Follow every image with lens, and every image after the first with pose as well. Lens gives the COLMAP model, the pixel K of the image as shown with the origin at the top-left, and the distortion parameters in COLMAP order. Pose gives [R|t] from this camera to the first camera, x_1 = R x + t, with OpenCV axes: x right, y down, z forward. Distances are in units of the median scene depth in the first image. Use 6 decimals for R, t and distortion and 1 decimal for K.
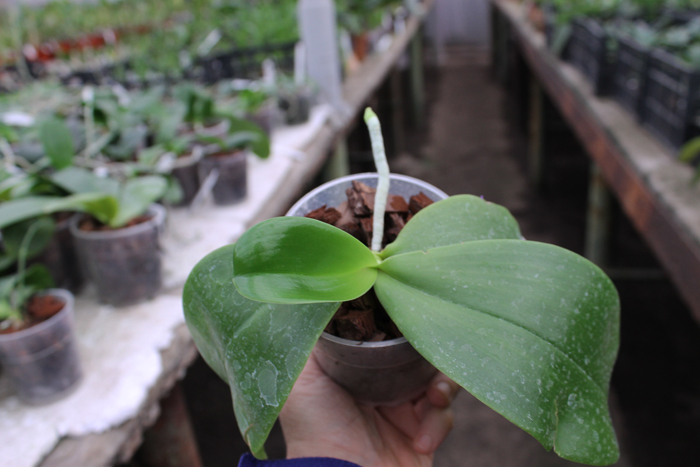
lens RADIAL K [[667.4, 0, 350.0], [0, 667.4, 233.5], [0, 0, 1]] dist [-0.101175, 0.014496]
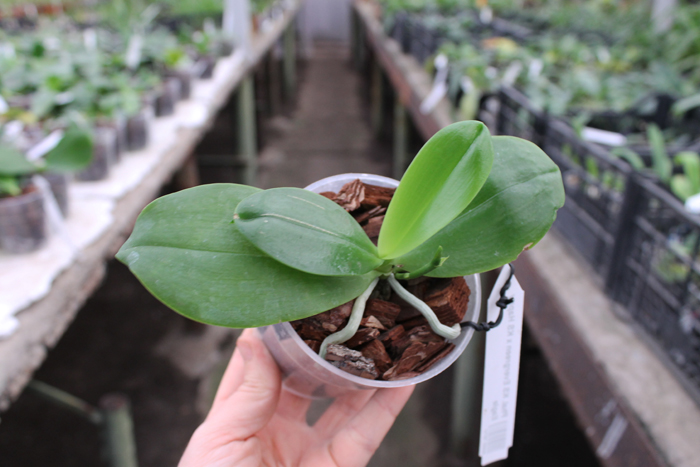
lens RADIAL K [[659.1, 0, 350.0], [0, 659.1, 233.5], [0, 0, 1]] dist [-0.131178, 0.128544]
pose [[0.979757, 0.001455, 0.200184, -0.095414], [-0.001412, 0.999999, -0.000359, 0.267043], [-0.200184, 0.000069, 0.979758, -0.657639]]
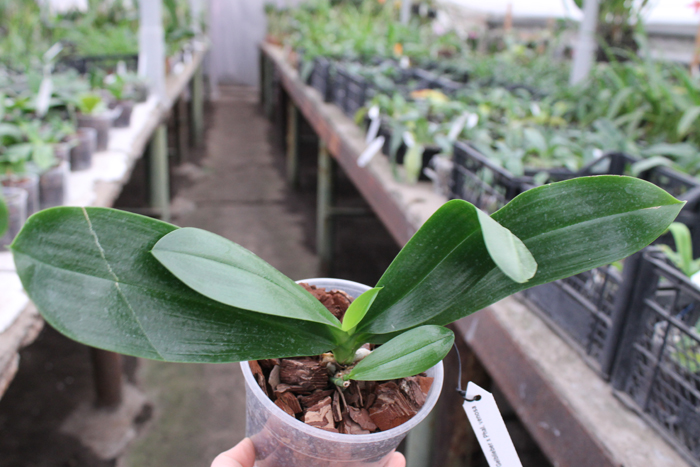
lens RADIAL K [[667.4, 0, 350.0], [0, 667.4, 233.5], [0, 0, 1]] dist [-0.101175, 0.014496]
pose [[0.940175, 0.013092, 0.340441, -0.129970], [0.010221, 0.997728, -0.066595, 0.239496], [-0.340540, 0.066091, 0.937904, -0.587227]]
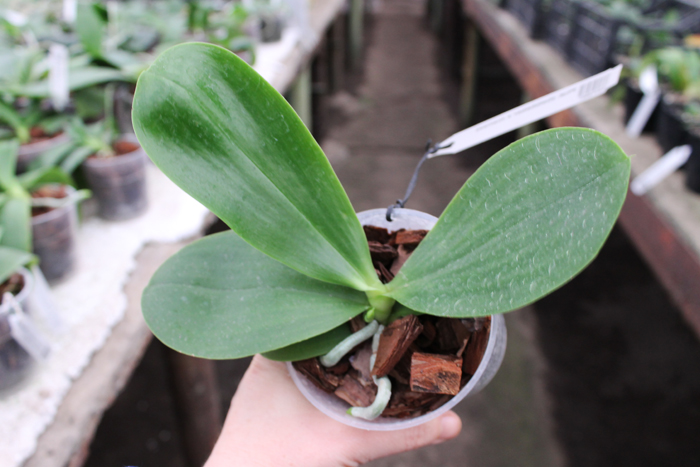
lens RADIAL K [[659.1, 0, 350.0], [0, 659.1, 233.5], [0, 0, 1]] dist [-0.131178, 0.128544]
pose [[0.991627, 0.039494, 0.122948, -0.065773], [-0.049310, 0.995745, 0.077851, 0.057928], [-0.119350, -0.083262, 0.989355, -0.114387]]
